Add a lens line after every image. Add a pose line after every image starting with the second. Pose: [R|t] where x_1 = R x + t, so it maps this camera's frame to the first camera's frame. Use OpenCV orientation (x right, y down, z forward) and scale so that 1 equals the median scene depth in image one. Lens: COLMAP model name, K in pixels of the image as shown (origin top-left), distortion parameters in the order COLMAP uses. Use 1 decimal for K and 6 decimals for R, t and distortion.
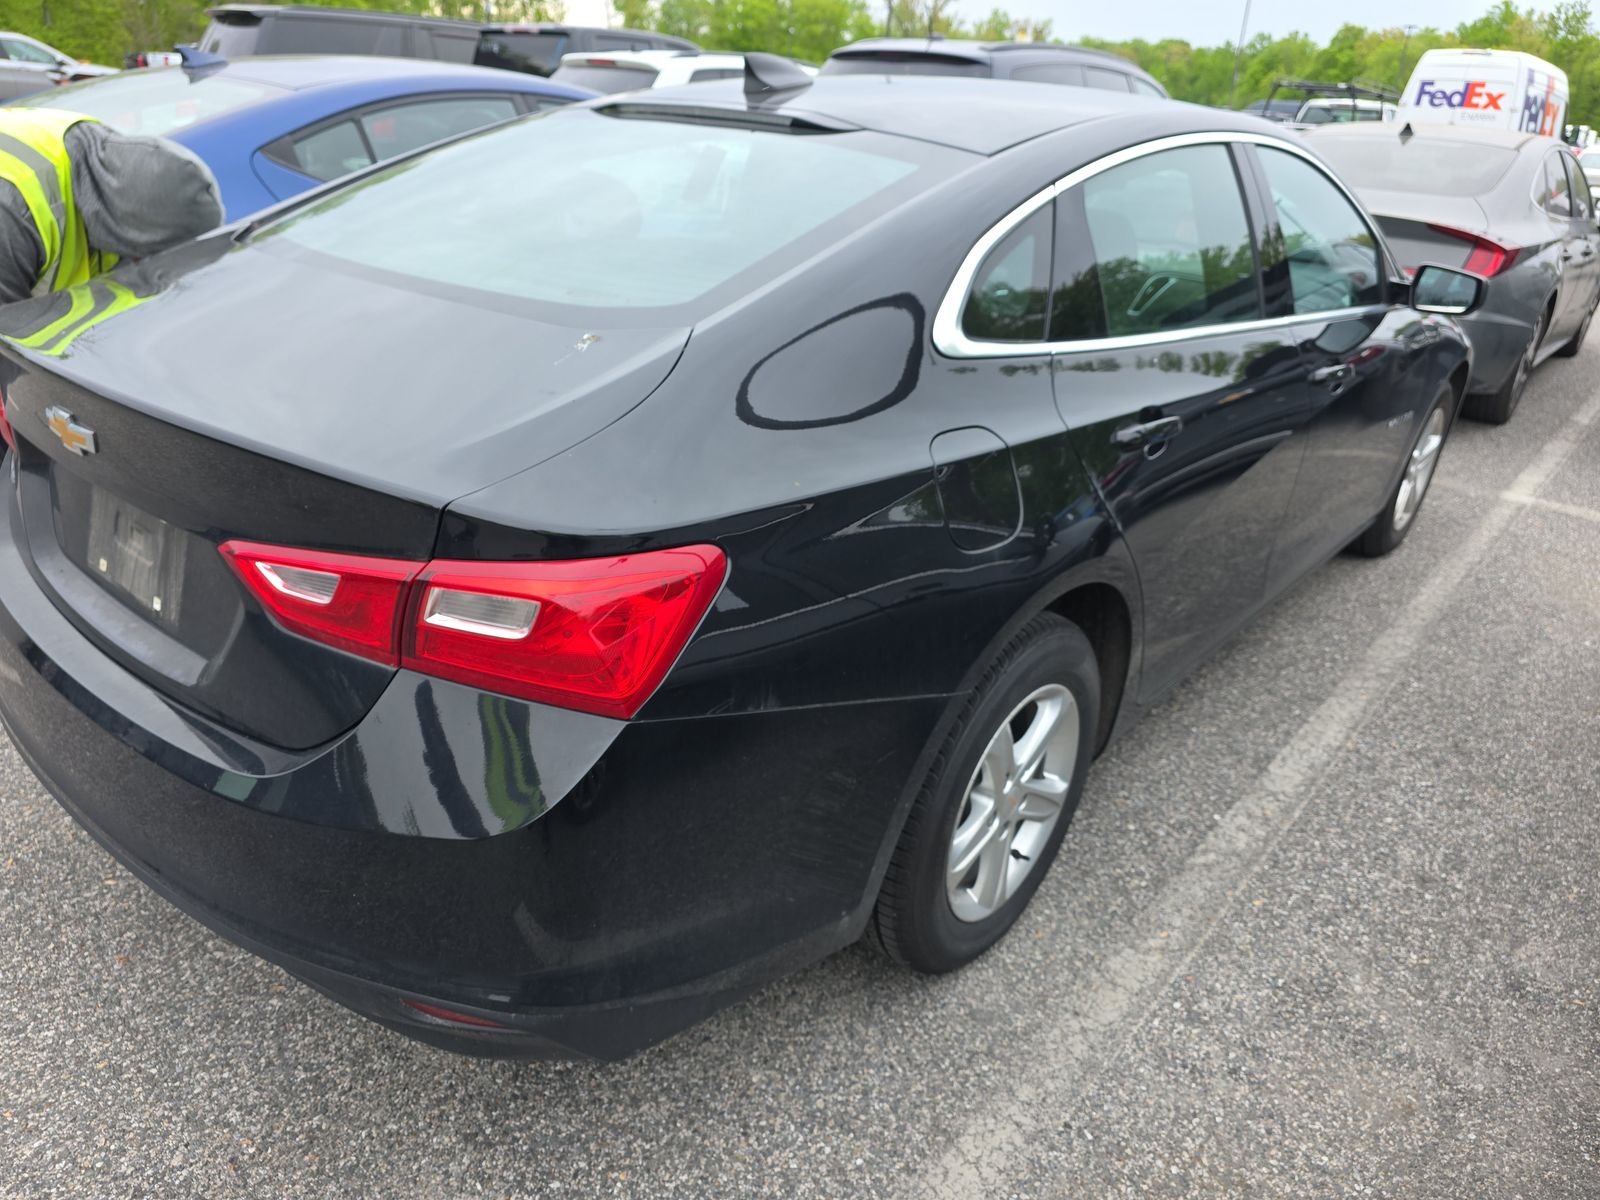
lens RADIAL K [[1081.2, 0, 800.6], [0, 1081.2, 629.0], [0, 0, 1]] dist [0.000396, -0.000932]
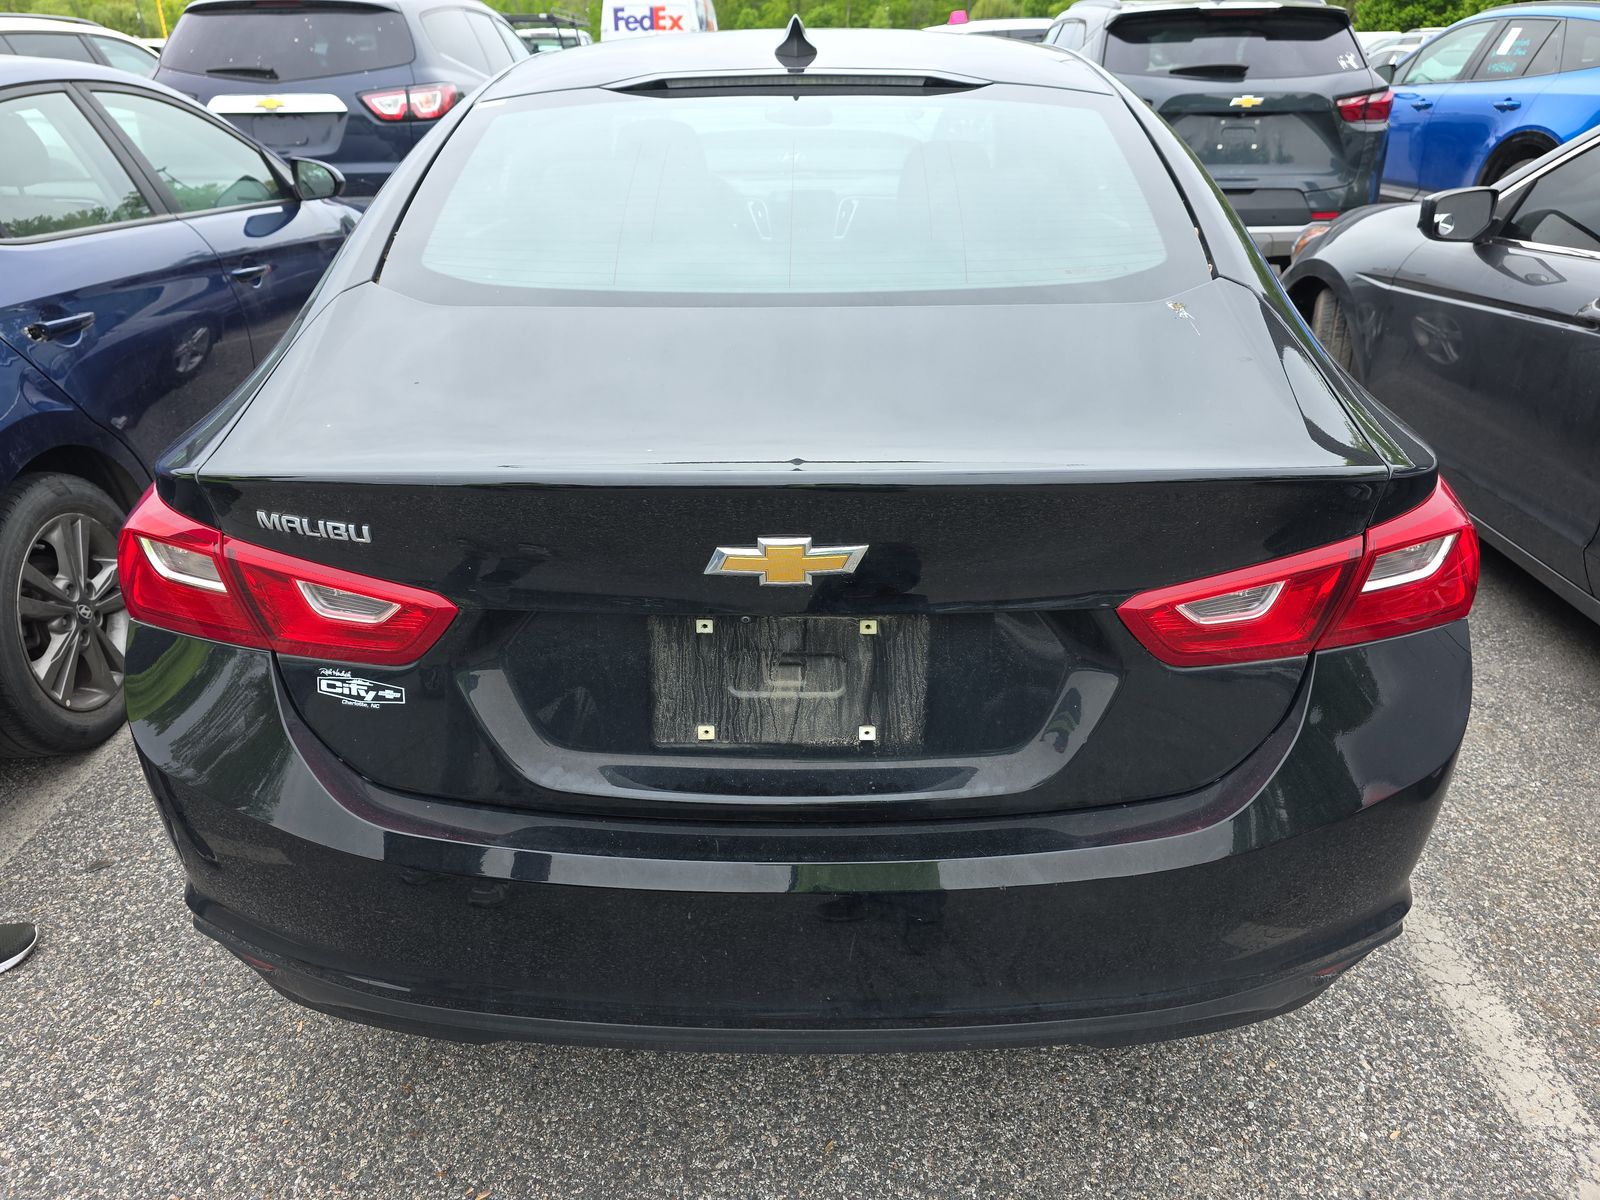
lens RADIAL K [[1065.9, 0, 800.0], [0, 1065.9, 600.0], [0, 0, 1]] dist [0.005323, 0.001217]
pose [[0.778785, -0.339696, 0.527353, -0.539813], [0.323454, 0.937765, 0.126392, -0.125157], [-0.537467, 0.072142, 0.840193, 0.185552]]
